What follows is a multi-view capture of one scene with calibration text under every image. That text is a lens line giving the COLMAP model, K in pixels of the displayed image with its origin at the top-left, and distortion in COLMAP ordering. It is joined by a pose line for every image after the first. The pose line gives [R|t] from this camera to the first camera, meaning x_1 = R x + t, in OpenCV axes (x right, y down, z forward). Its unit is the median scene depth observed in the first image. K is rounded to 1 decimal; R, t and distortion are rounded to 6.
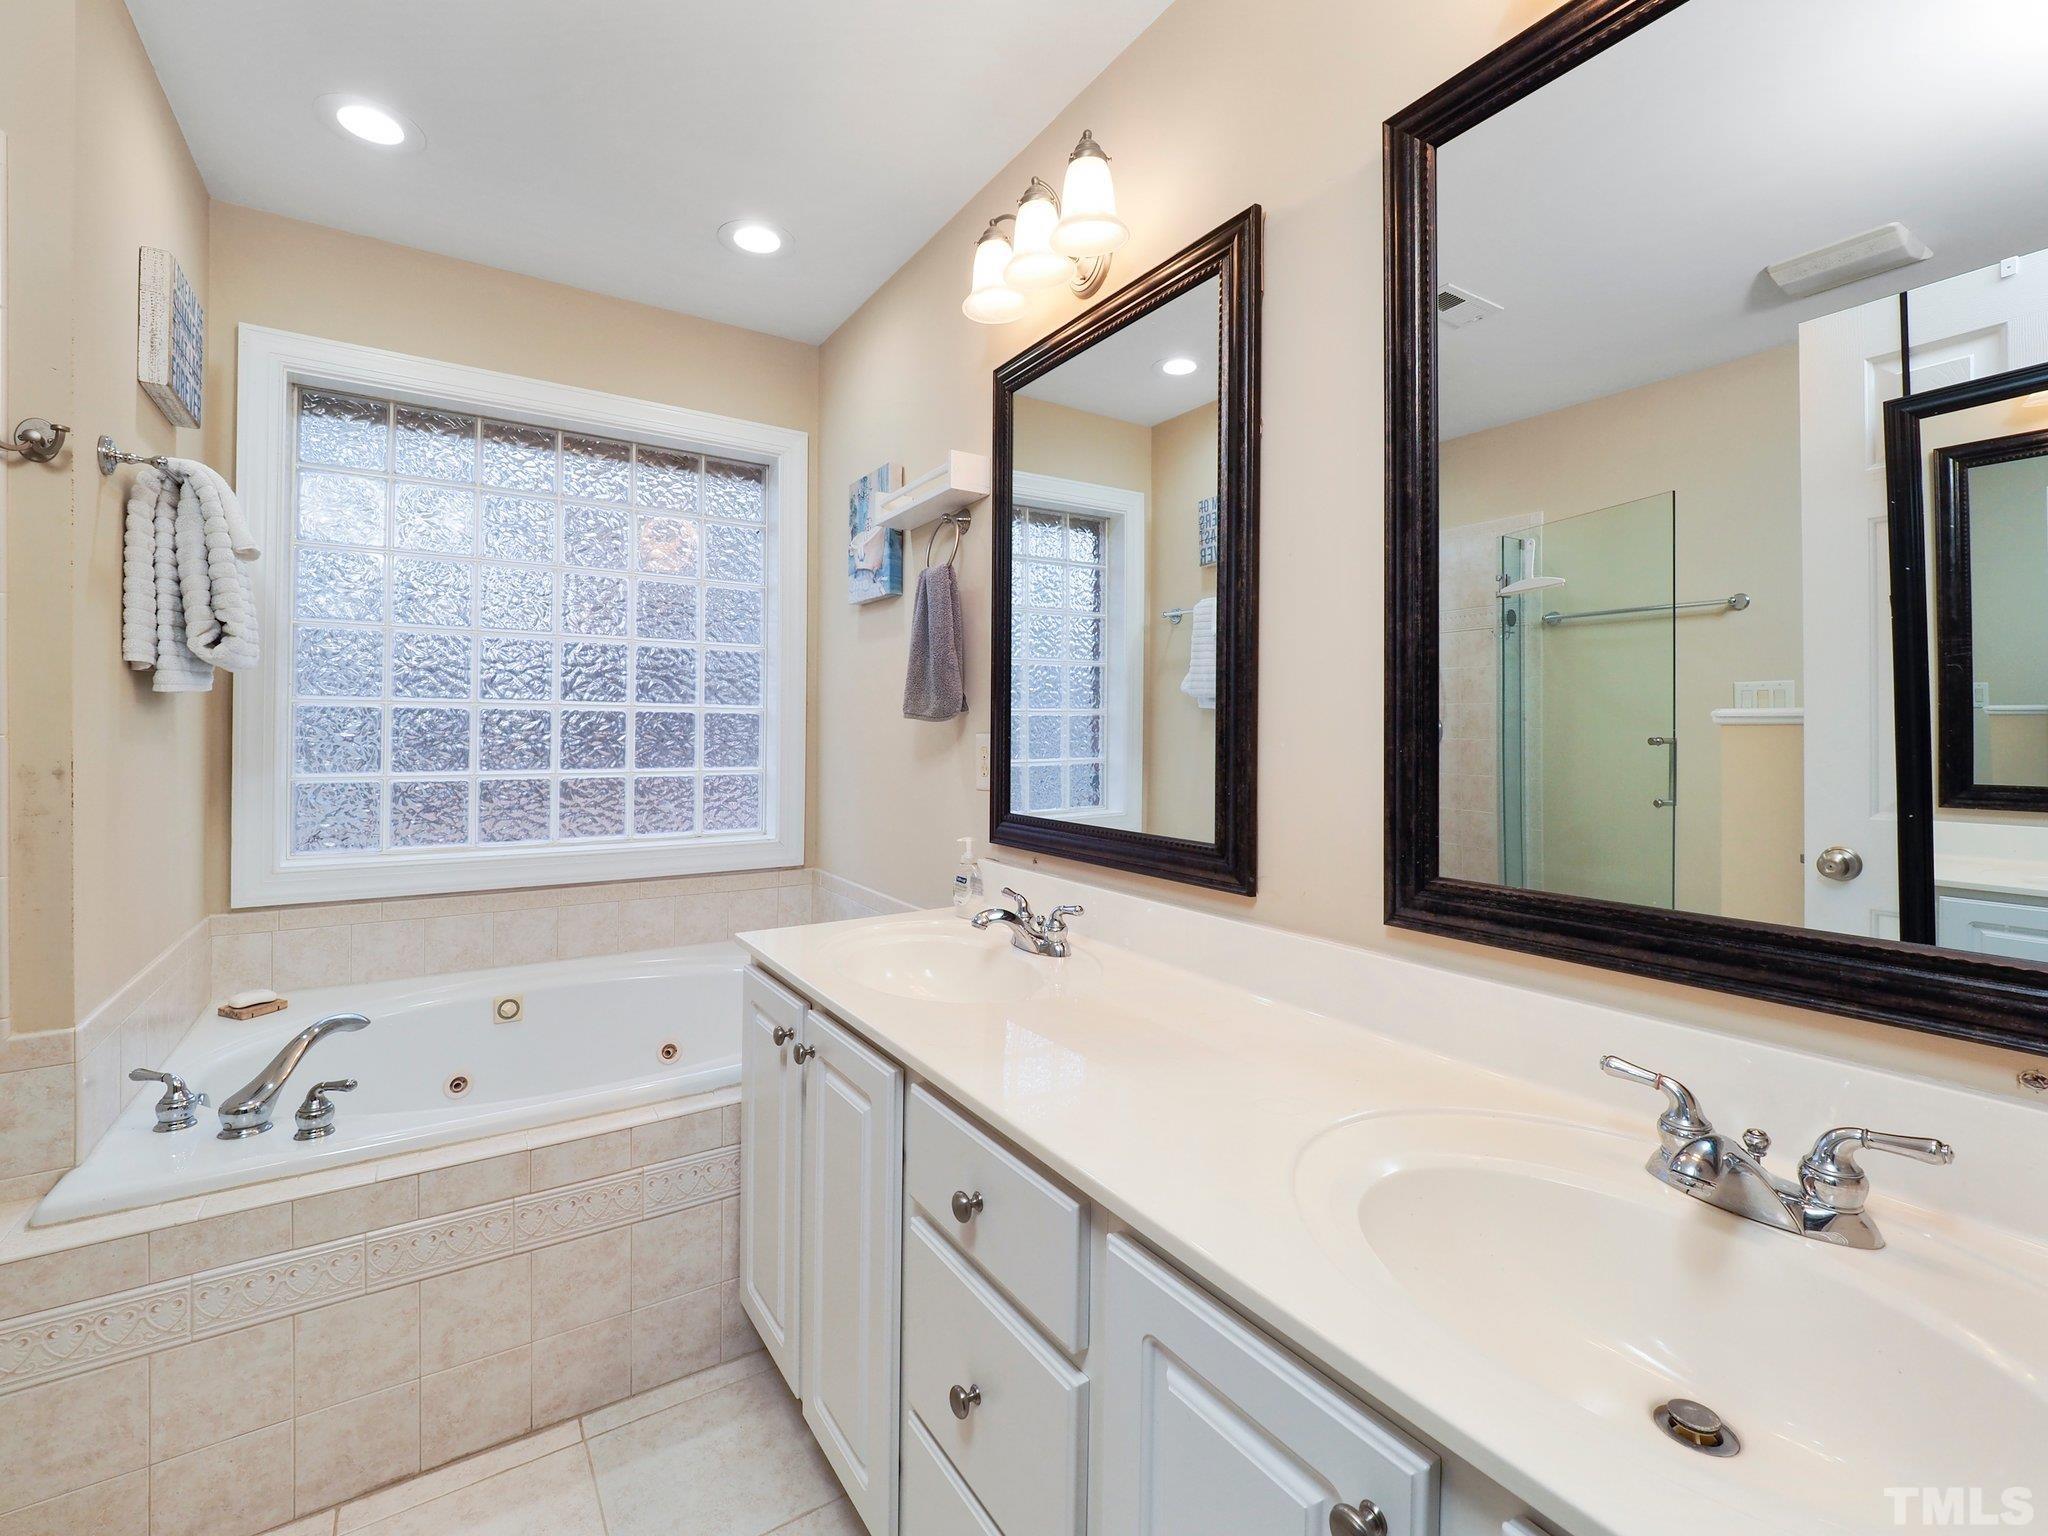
lens RADIAL K [[864.5, 0, 1032.9], [0, 864.5, 717.4], [0, 0, 1]] dist [-0.005899, -0.000511]
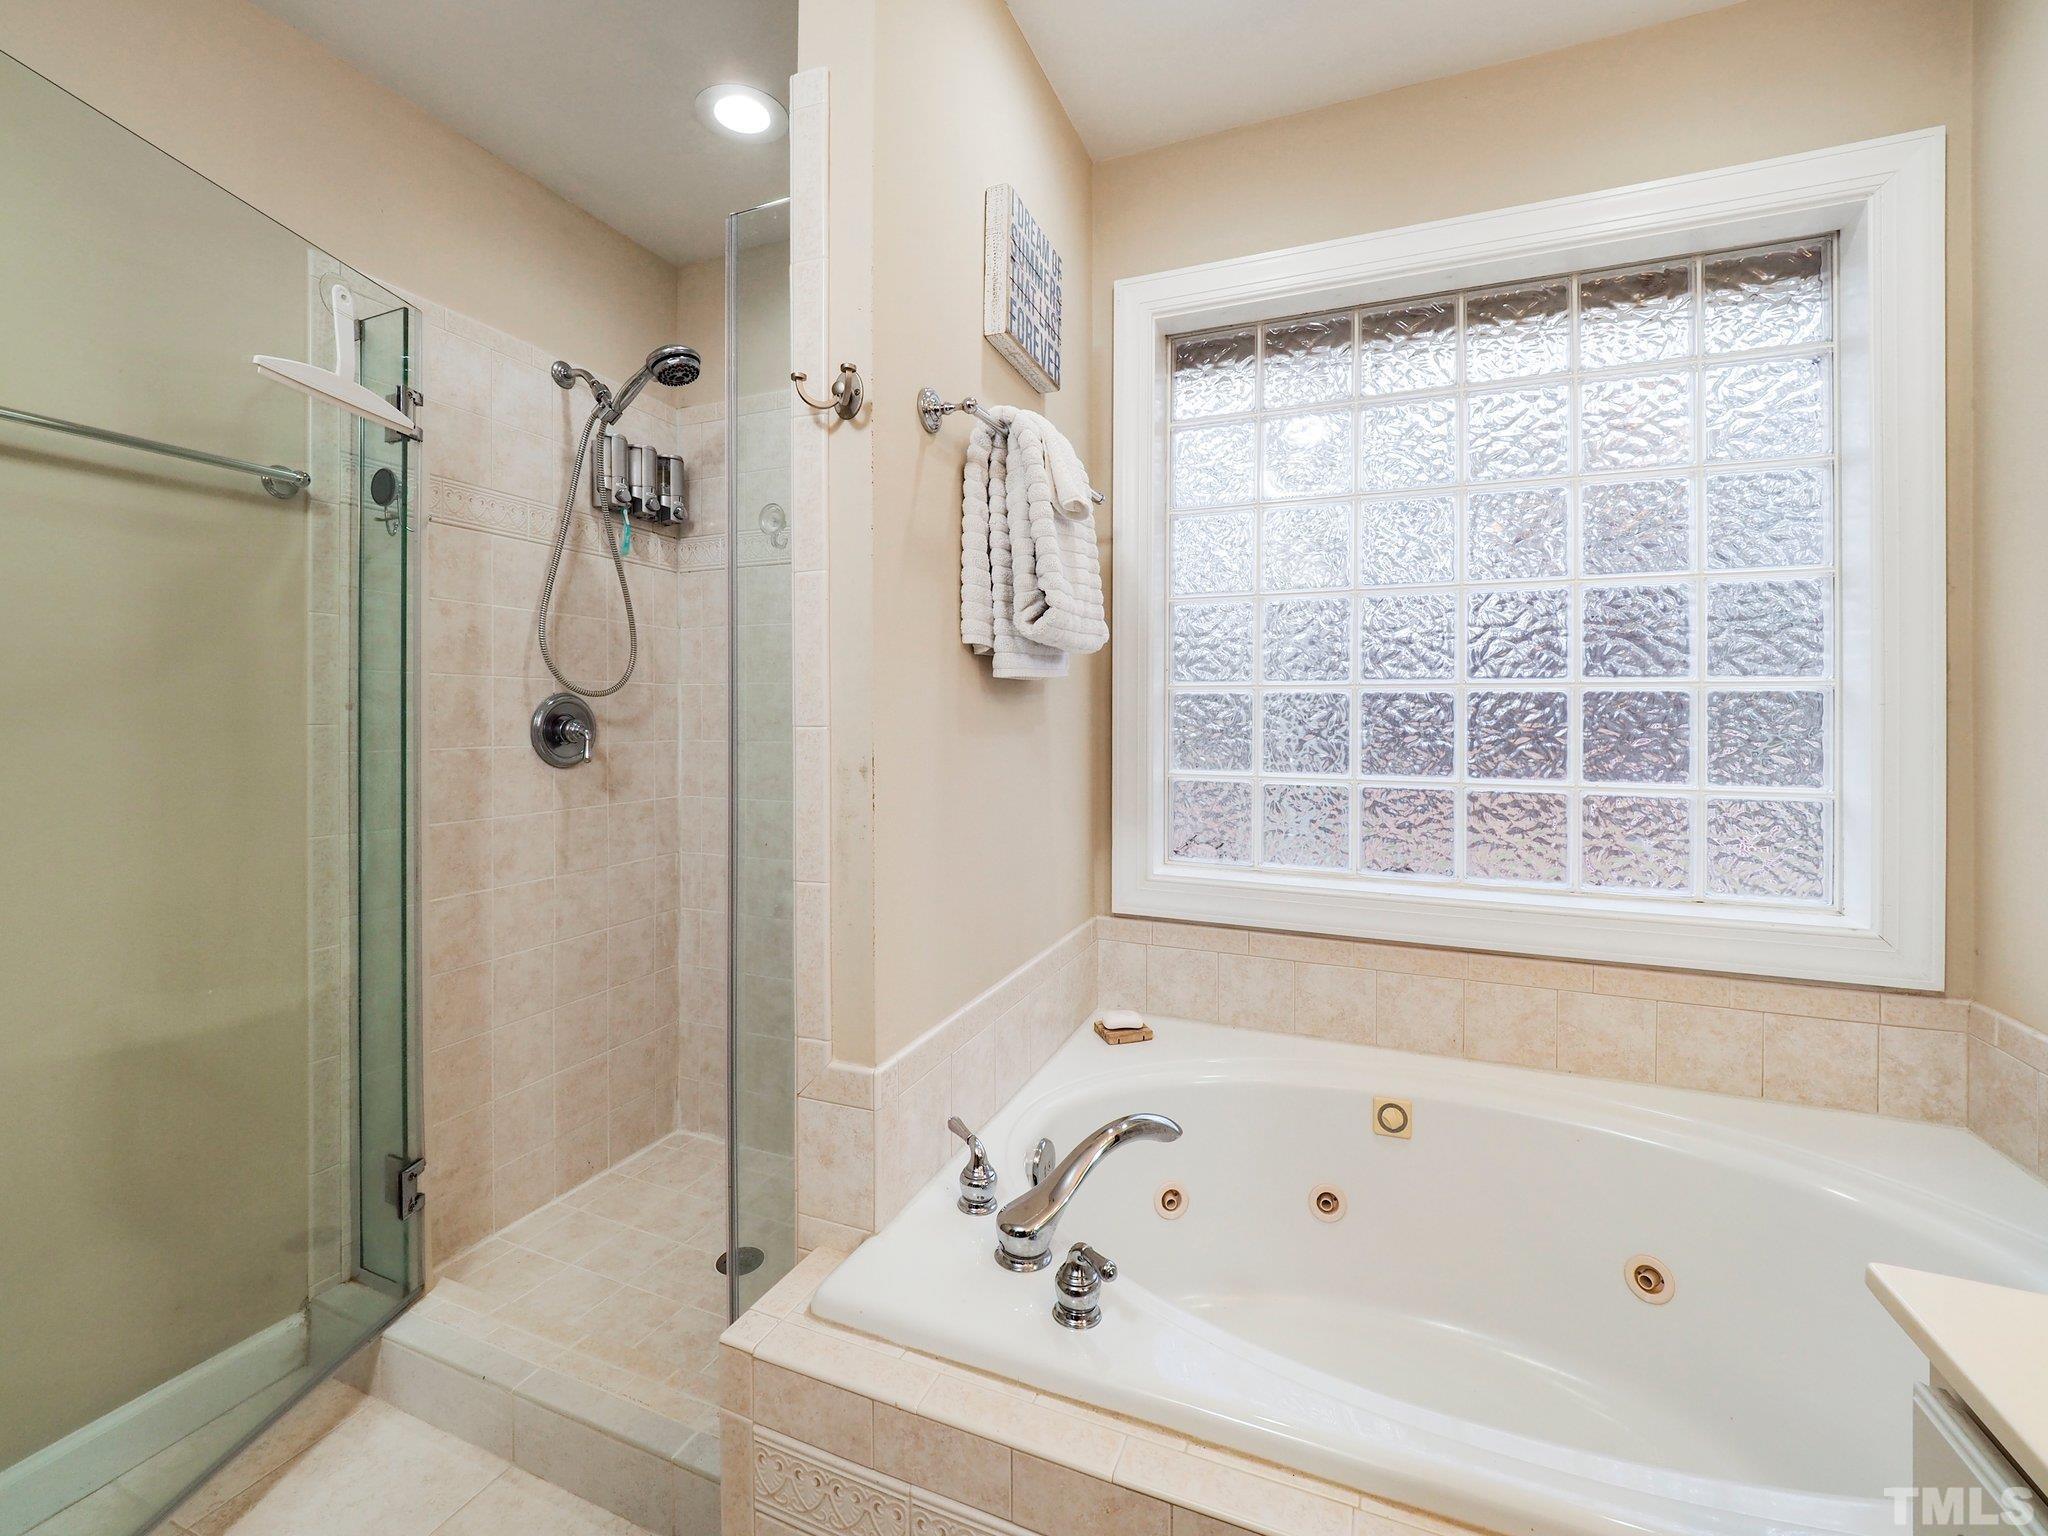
lens RADIAL K [[864.5, 0, 1032.9], [0, 864.5, 717.4], [0, 0, 1]] dist [-0.005899, -0.000511]
pose [[0.538878, -0.003231, -0.842378, -0.147801], [0.013613, 0.999895, 0.004873, 0.003817], [0.842274, -0.014093, 0.538866, 0.325466]]
